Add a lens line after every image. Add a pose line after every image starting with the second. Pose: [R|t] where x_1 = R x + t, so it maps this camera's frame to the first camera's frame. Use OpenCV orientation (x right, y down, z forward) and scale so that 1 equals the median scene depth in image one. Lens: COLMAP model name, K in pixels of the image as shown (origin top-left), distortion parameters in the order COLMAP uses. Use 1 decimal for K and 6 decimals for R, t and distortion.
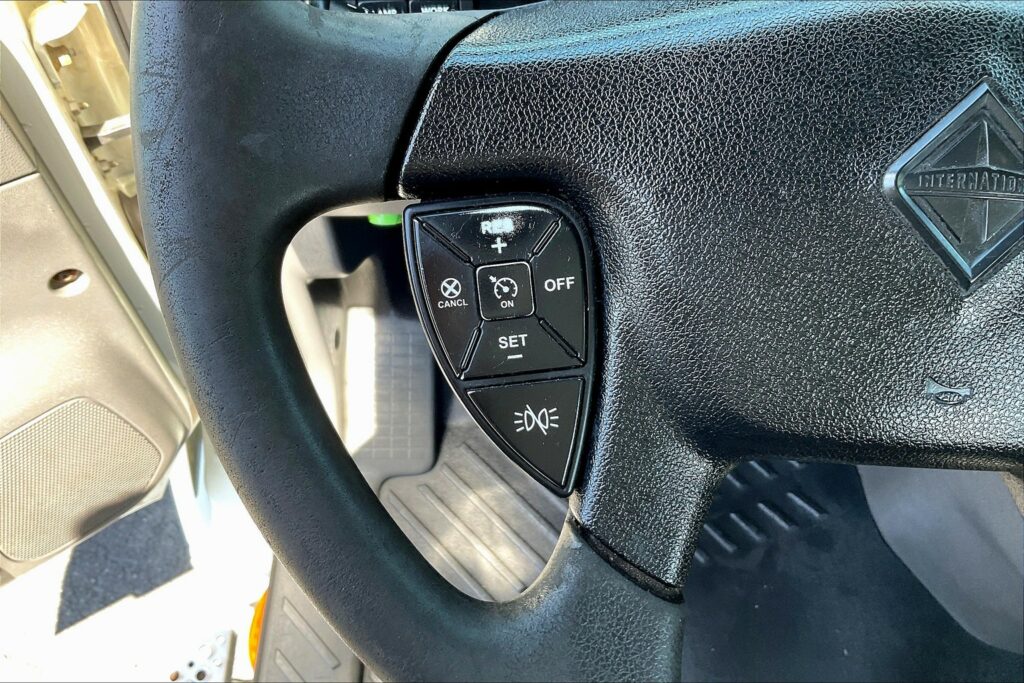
lens RADIAL K [[855.7, 0, 501.5], [0, 855.7, 342.4], [0, 0, 1]] dist [0.109060, -0.221043]
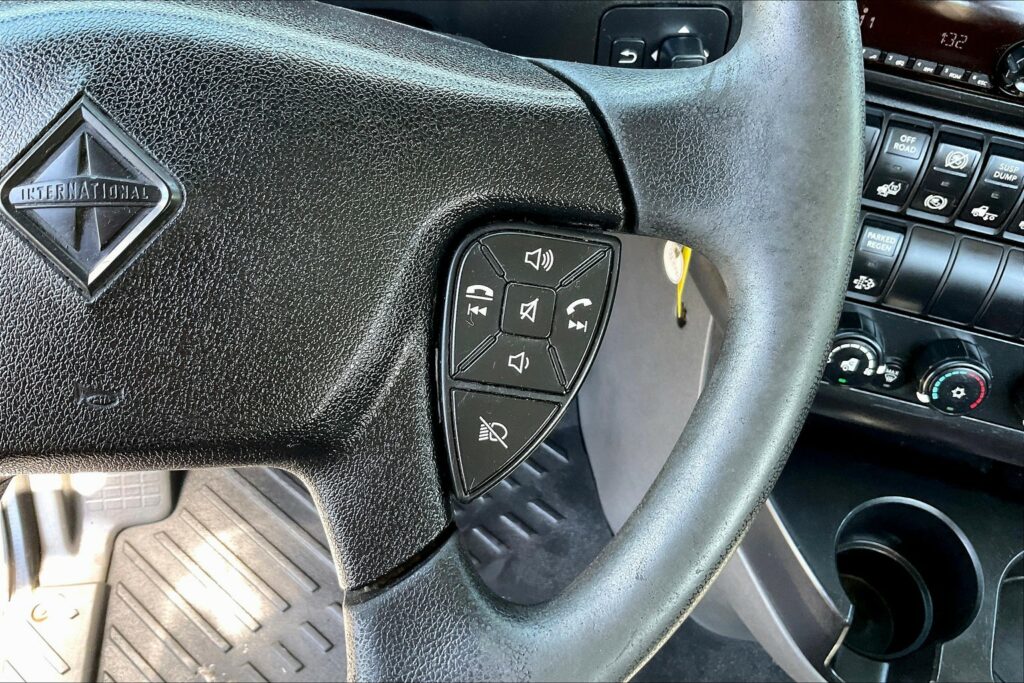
lens RADIAL K [[870.6, 0, 512.0], [0, 870.6, 341.5], [0, 0, 1]] dist [0.012497, 0.005063]
pose [[0.992334, -0.080052, 0.094154, 0.238618], [0.083075, 0.996132, -0.028627, 0.012416], [-0.091498, 0.036229, 0.995146, -0.030455]]
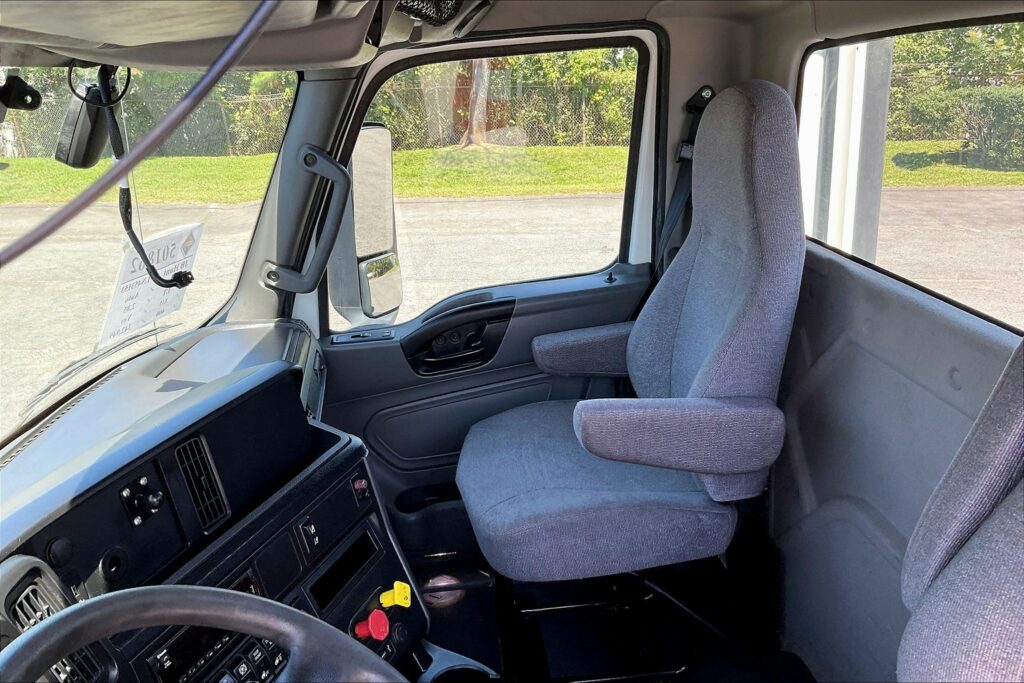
lens RADIAL K [[870.6, 0, 512.0], [0, 870.6, 341.5], [0, 0, 1]] dist [0.012497, 0.005063]
pose [[-0.084250, -0.295932, 0.951486, -0.420958], [0.864403, 0.453310, 0.217528, -0.236539], [-0.495692, 0.840794, 0.217613, -0.297921]]
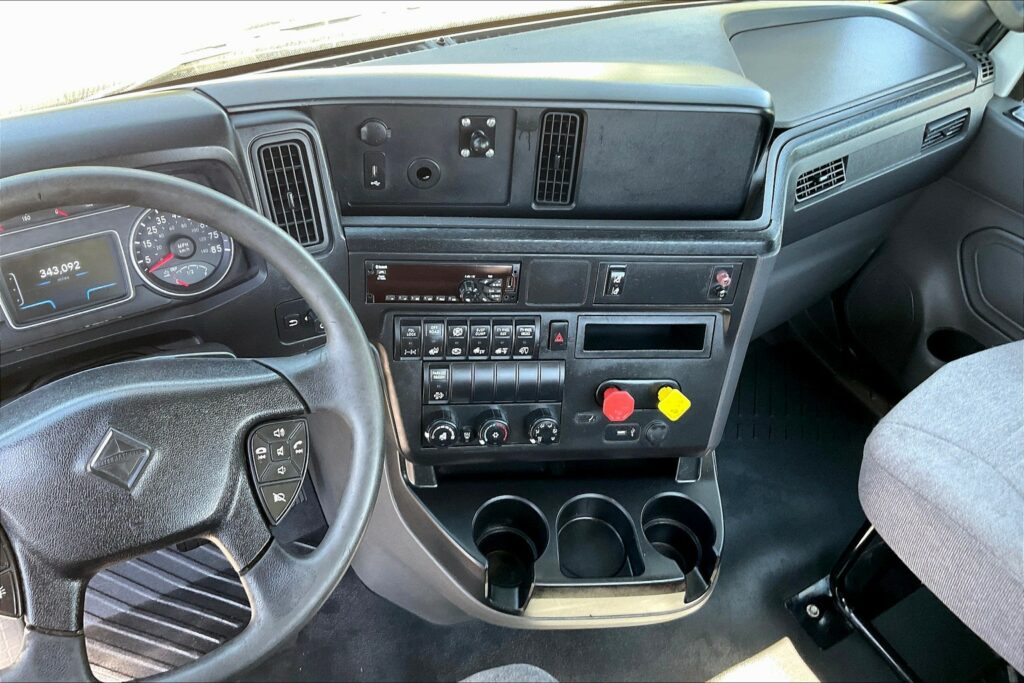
lens RADIAL K [[855.7, 0, 501.5], [0, 855.7, 342.4], [0, 0, 1]] dist [0.109060, -0.221043]
pose [[0.863477, -0.295666, 0.408643, 0.146831], [0.362592, 0.927050, -0.095419, 0.053186], [-0.350620, 0.230562, 0.907693, -0.597558]]
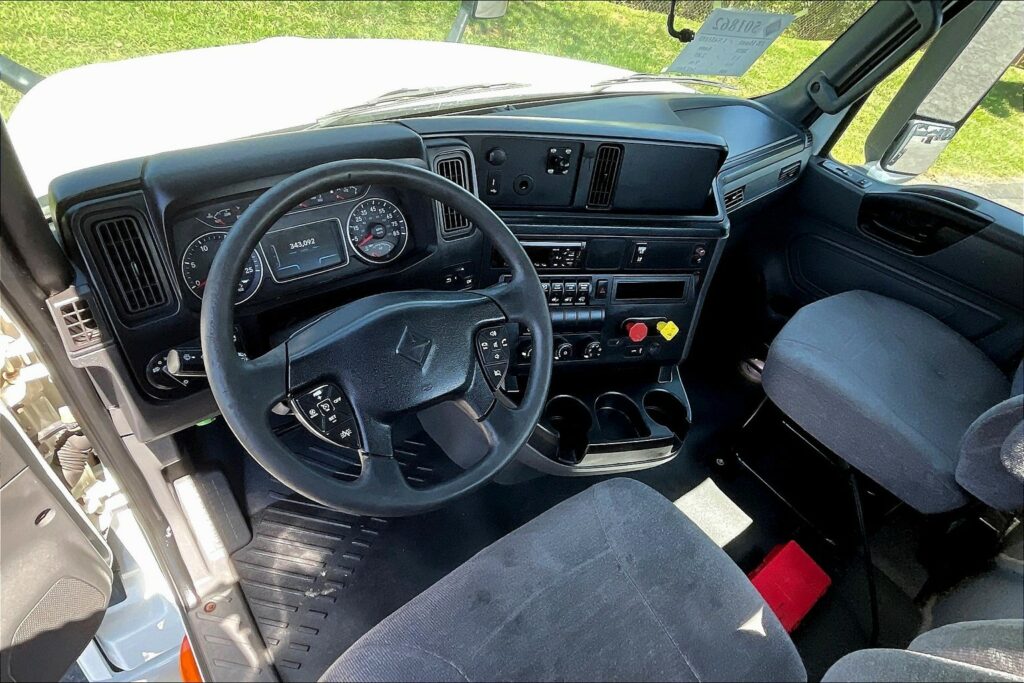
lens RADIAL K [[568.8, 0, 512.4], [0, 568.8, 358.4], [0, 0, 1]] dist [-0.008706, -0.001295]
pose [[0.777266, -0.338947, 0.530068, -0.179504], [0.406404, 0.913618, -0.011725, 0.033347], [-0.480306, 0.224535, 0.847874, -0.485634]]
